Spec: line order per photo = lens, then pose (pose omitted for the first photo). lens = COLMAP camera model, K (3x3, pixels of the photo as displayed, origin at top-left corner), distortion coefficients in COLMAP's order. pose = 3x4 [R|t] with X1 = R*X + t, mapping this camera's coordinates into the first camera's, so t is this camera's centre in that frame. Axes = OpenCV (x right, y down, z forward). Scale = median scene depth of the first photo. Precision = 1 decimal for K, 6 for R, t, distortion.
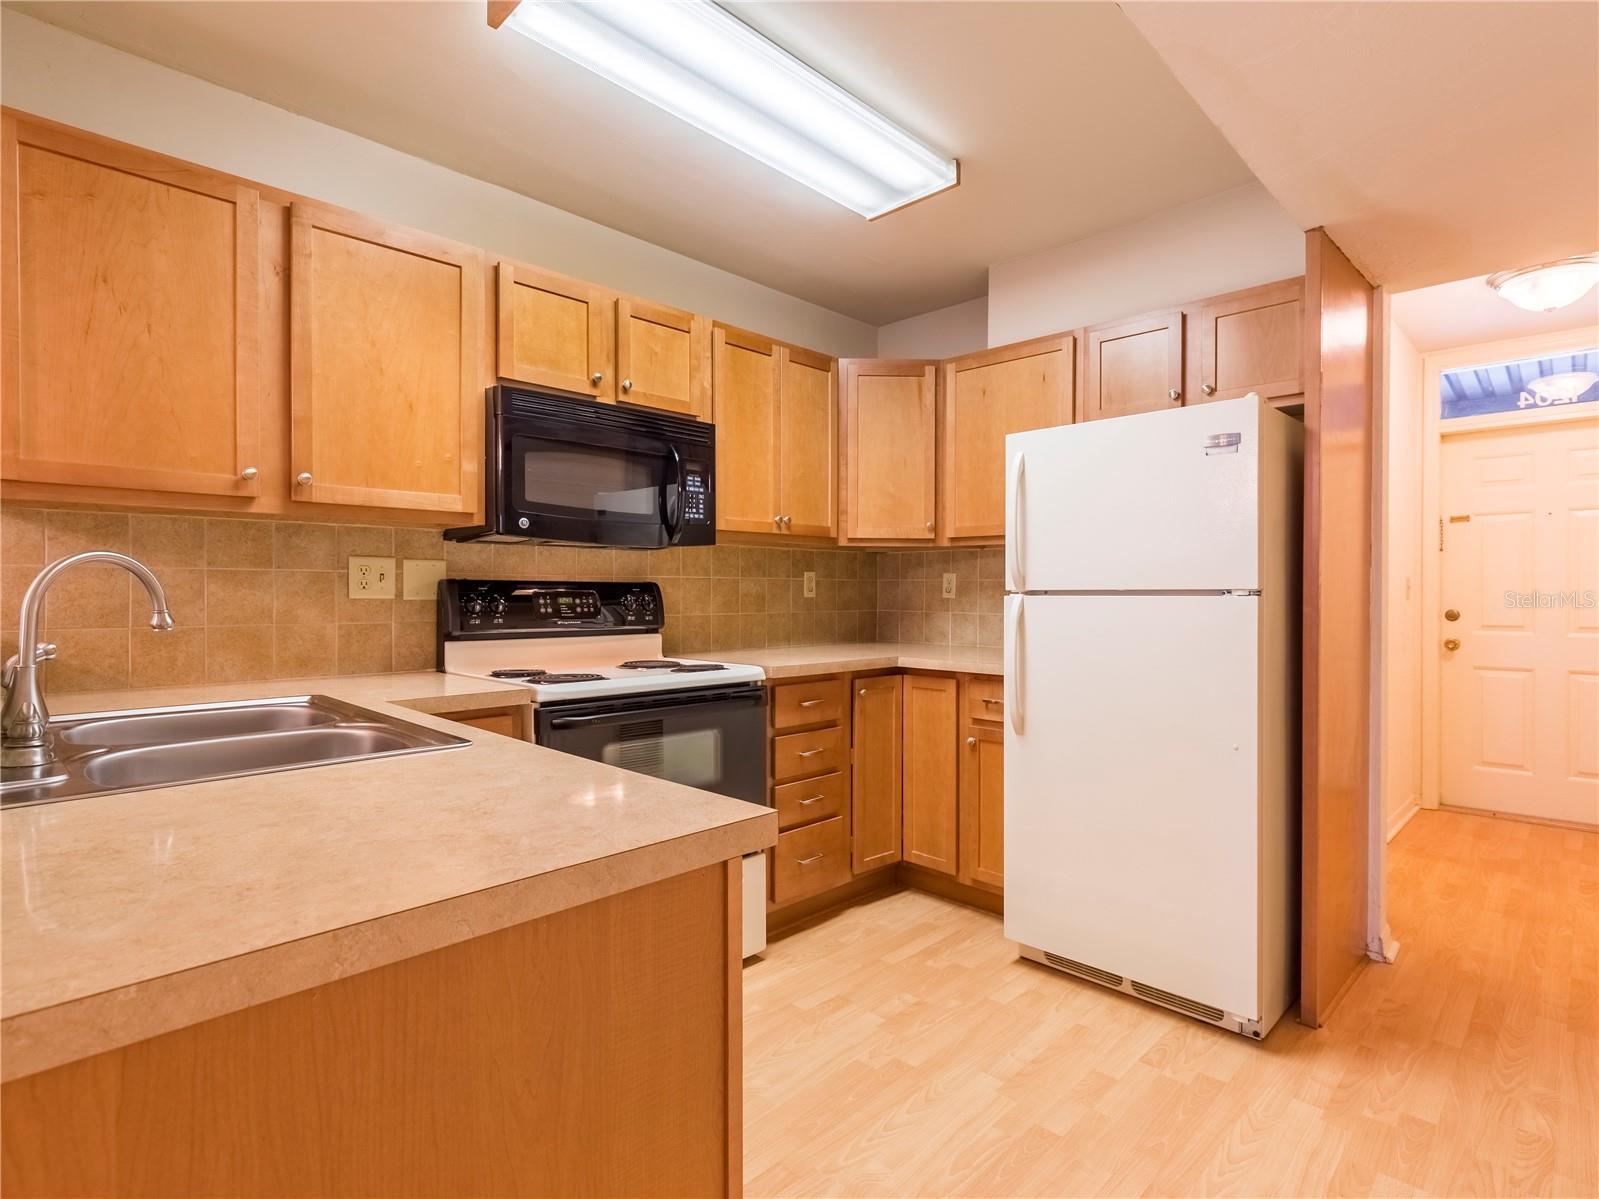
lens RADIAL K [[820.0, 0, 799.5], [0, 820.0, 599.5], [0, 0, 1]] dist [0.003983, 0.000153]
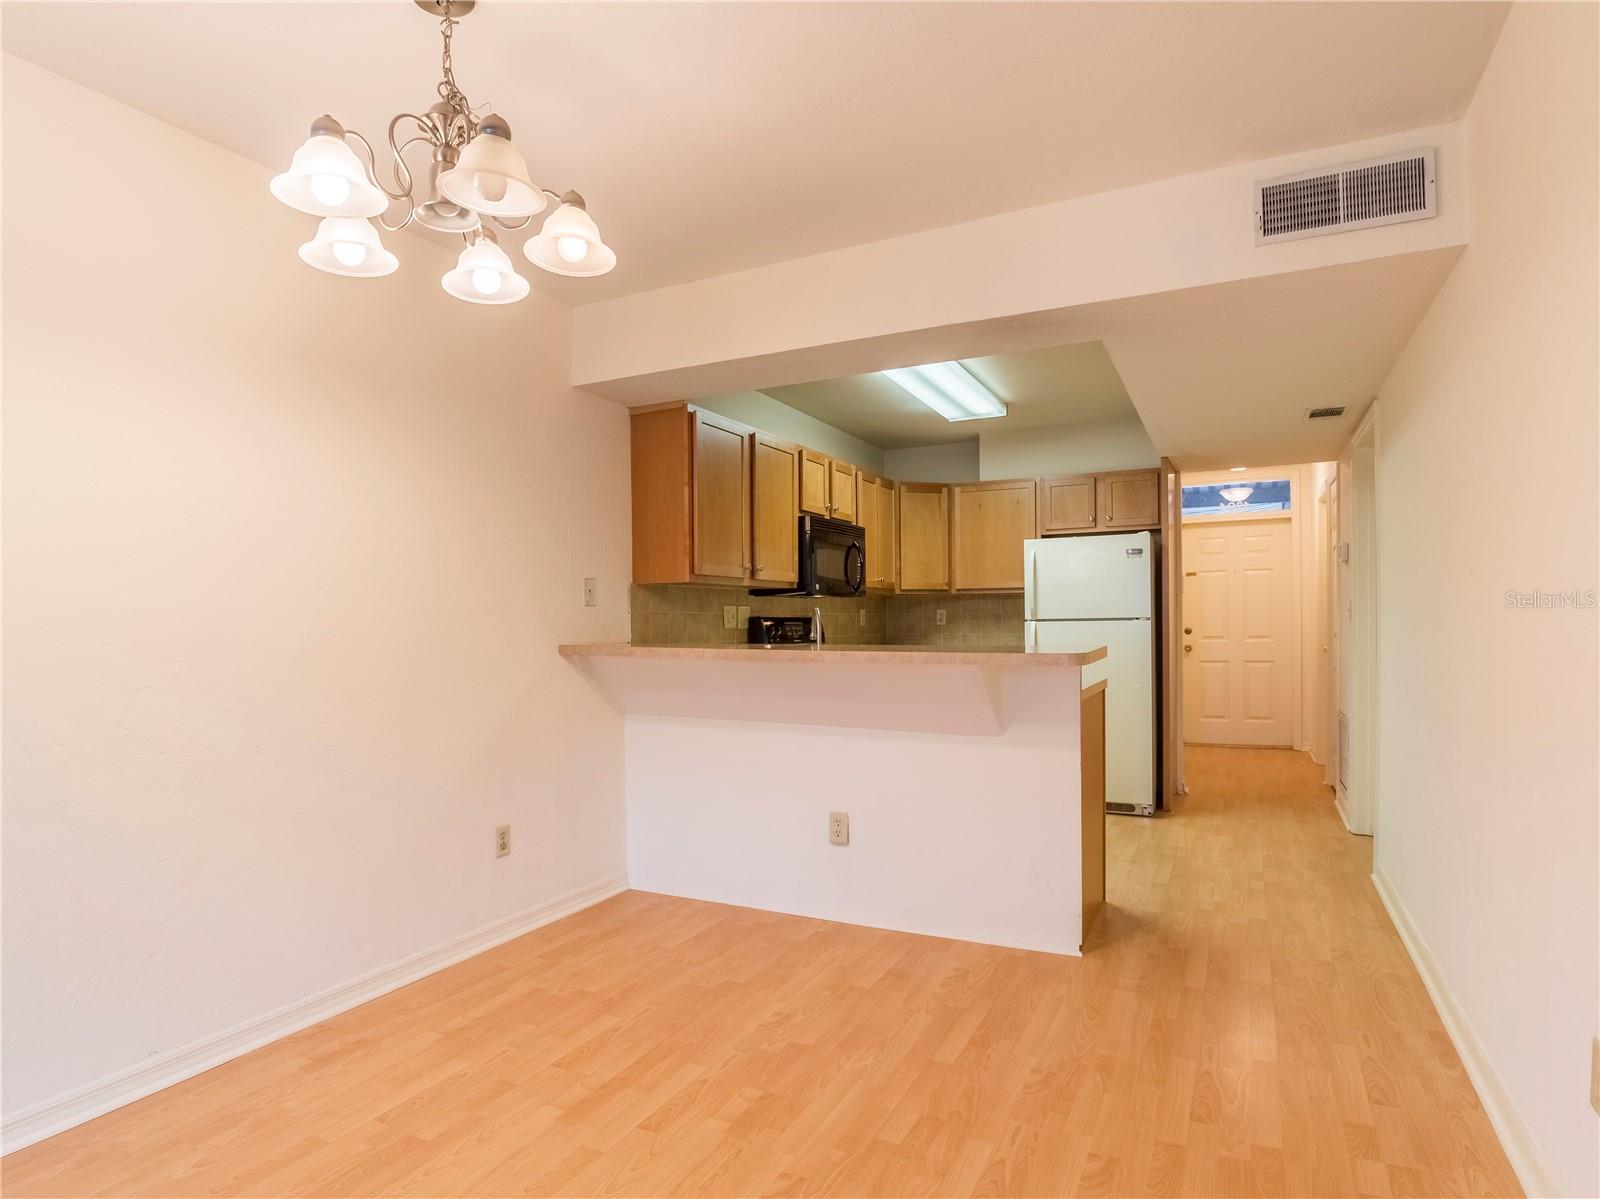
lens RADIAL K [[878.0, 0, 796.2], [0, 878.0, 637.0], [0, 0, 1]] dist [0.002769, 0.000170]
pose [[0.953734, -0.019022, 0.300049, -0.908654], [0.017649, 0.999818, 0.007283, 0.007103], [-0.300132, -0.001651, 0.953896, -0.847405]]
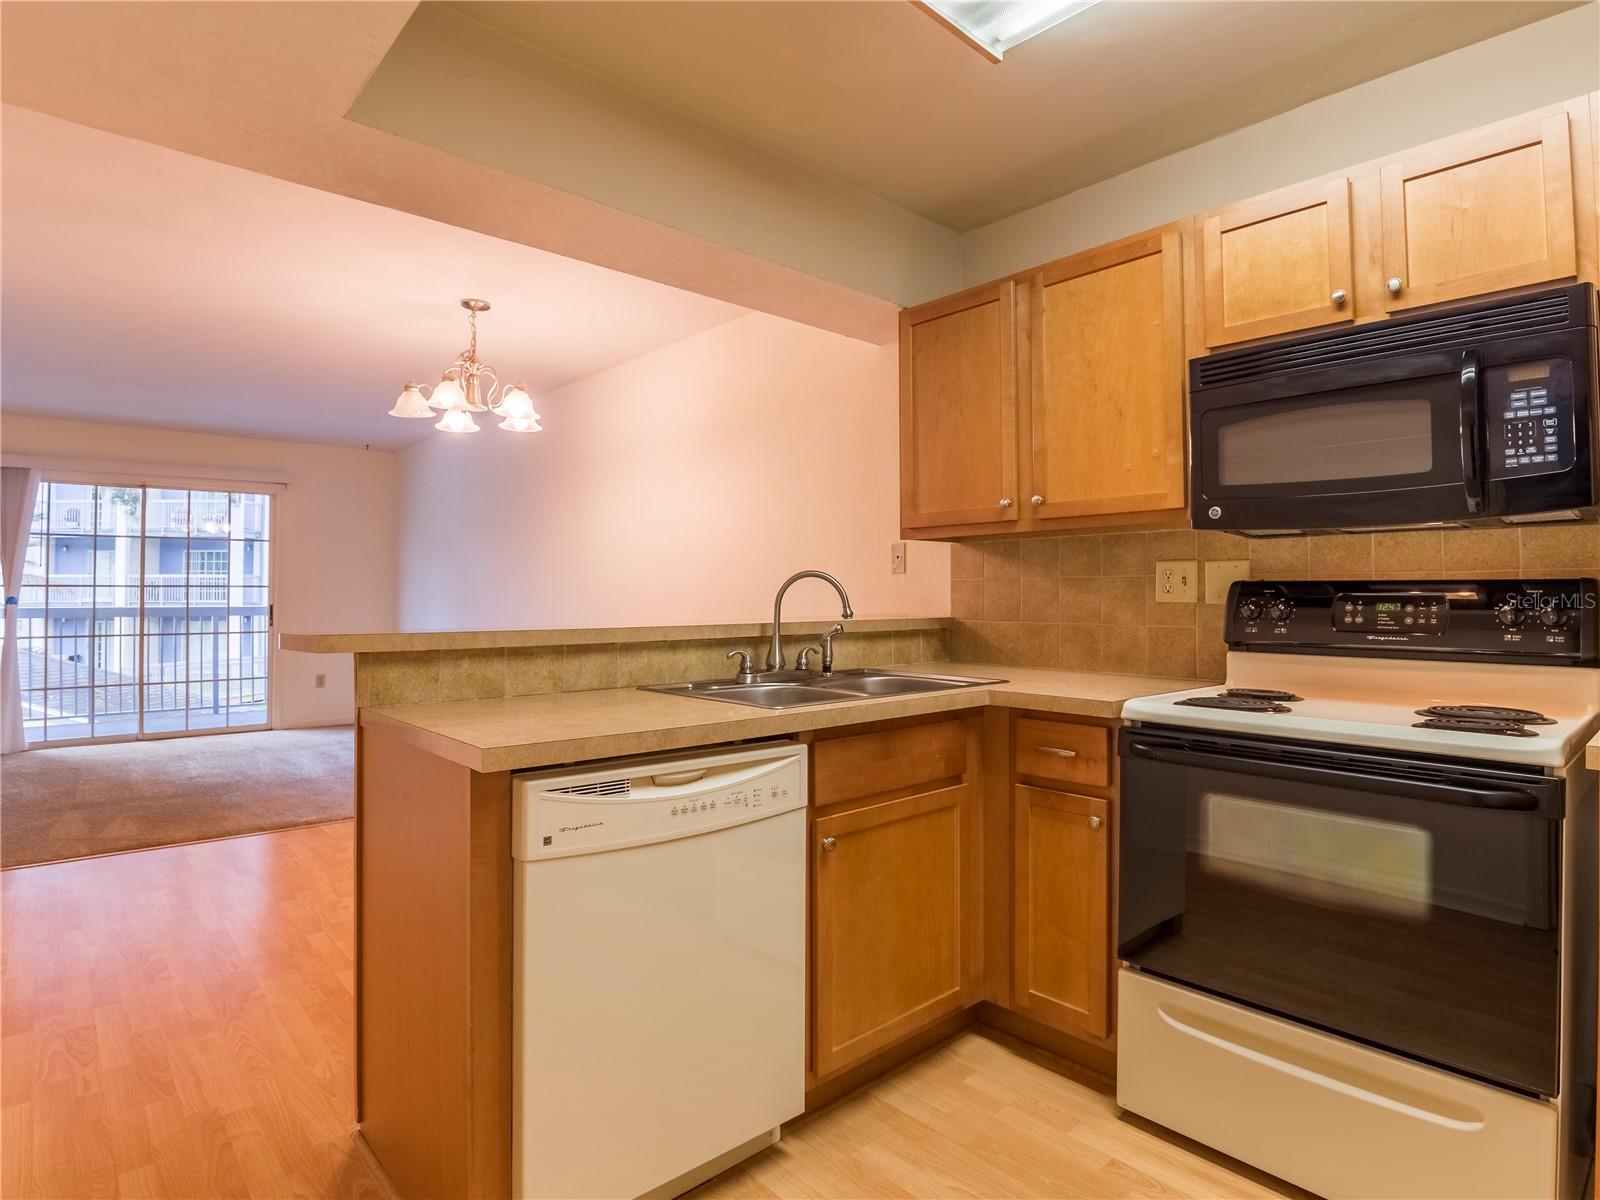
lens RADIAL K [[874.7, 0, 850.0], [0, 874.7, 578.9], [0, 0, 1]] dist [-0.025121, -0.000709]
pose [[-0.032571, -0.023623, -0.999190, 0.520334], [-0.013569, 0.999639, -0.023191, 0.000381], [0.999377, 0.012803, -0.032880, 0.600755]]
